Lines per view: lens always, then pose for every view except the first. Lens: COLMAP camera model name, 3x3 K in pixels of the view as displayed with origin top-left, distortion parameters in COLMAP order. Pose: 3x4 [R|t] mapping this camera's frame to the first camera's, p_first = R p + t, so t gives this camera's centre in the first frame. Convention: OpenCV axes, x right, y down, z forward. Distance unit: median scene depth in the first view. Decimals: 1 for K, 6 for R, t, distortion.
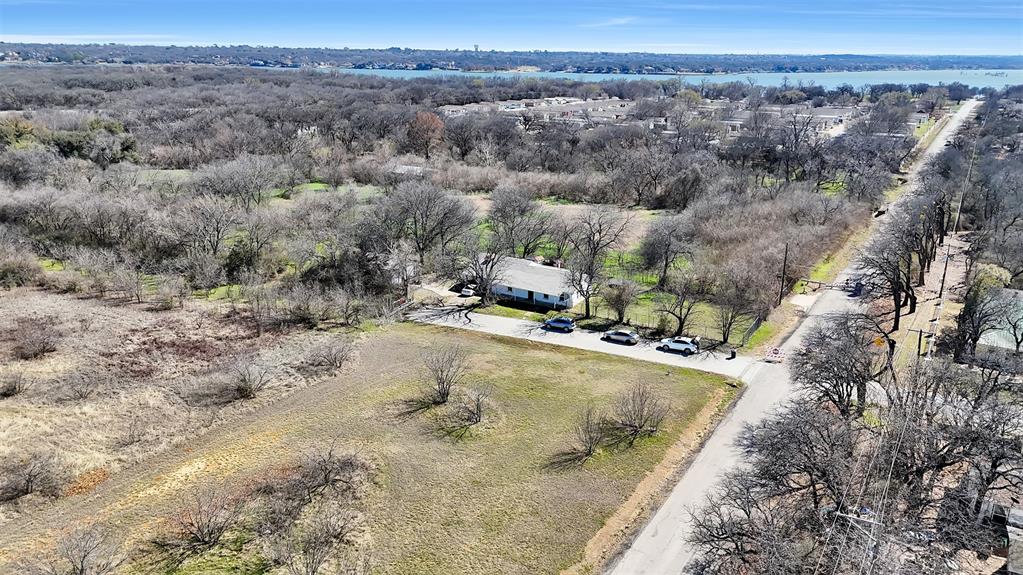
lens RADIAL K [[751.9, 0, 511.5], [0, 751.9, 287.5], [0, 0, 1]] dist [0.072961, -0.065391]
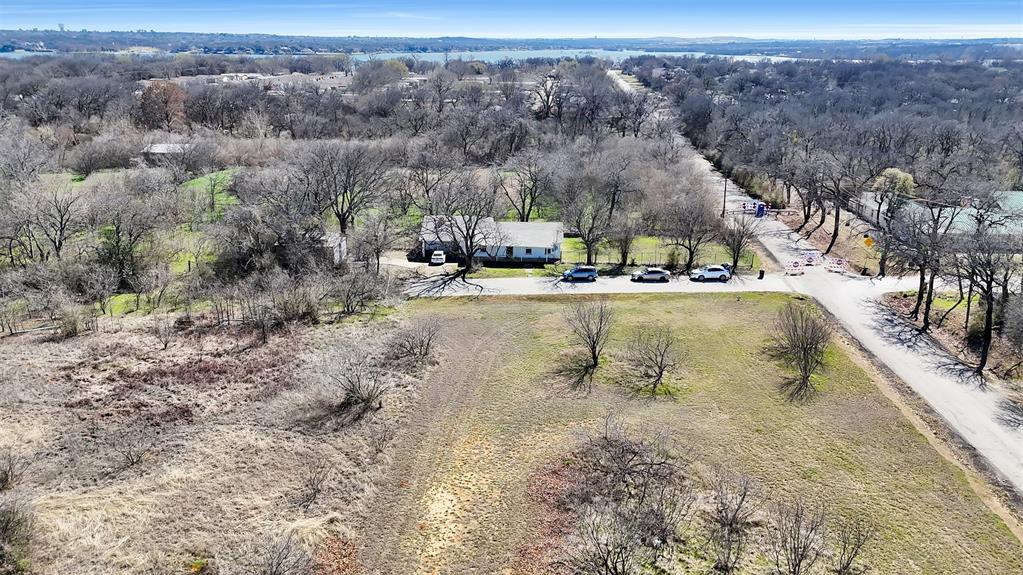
lens RADIAL K [[751.9, 0, 511.5], [0, 751.9, 287.5], [0, 0, 1]] dist [0.072961, -0.065391]
pose [[0.889332, -0.150272, 0.431865, -0.121646], [0.141709, 0.988534, 0.052153, 0.001601], [-0.434751, 0.014817, 0.900429, 0.062085]]
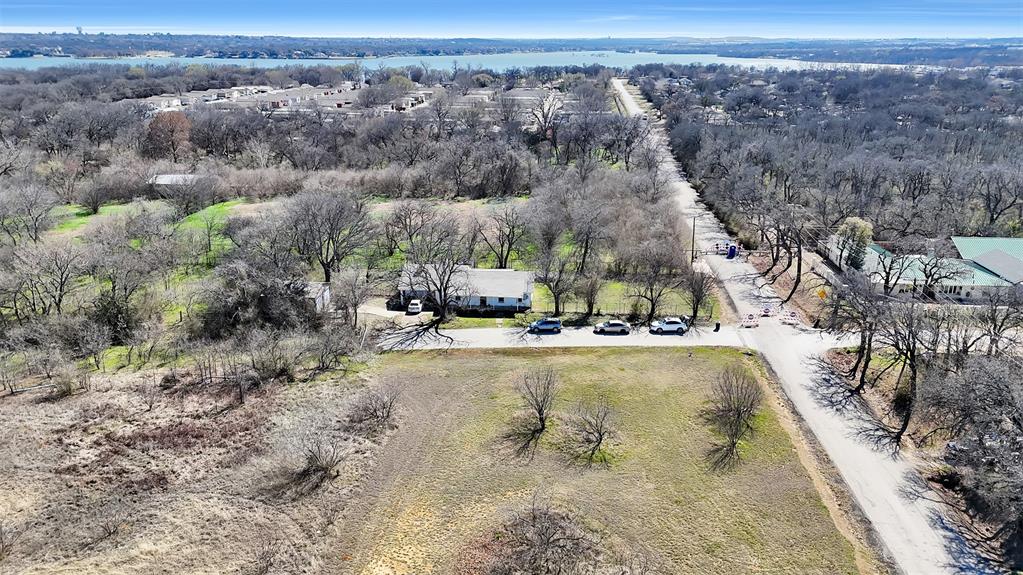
lens RADIAL K [[751.9, 0, 511.5], [0, 751.9, 287.5], [0, 0, 1]] dist [0.072961, -0.065391]
pose [[0.897245, -0.148205, 0.415918, -0.111081], [0.139961, 0.988872, 0.050433, -0.016549], [-0.418764, 0.012962, 0.908003, 0.039303]]
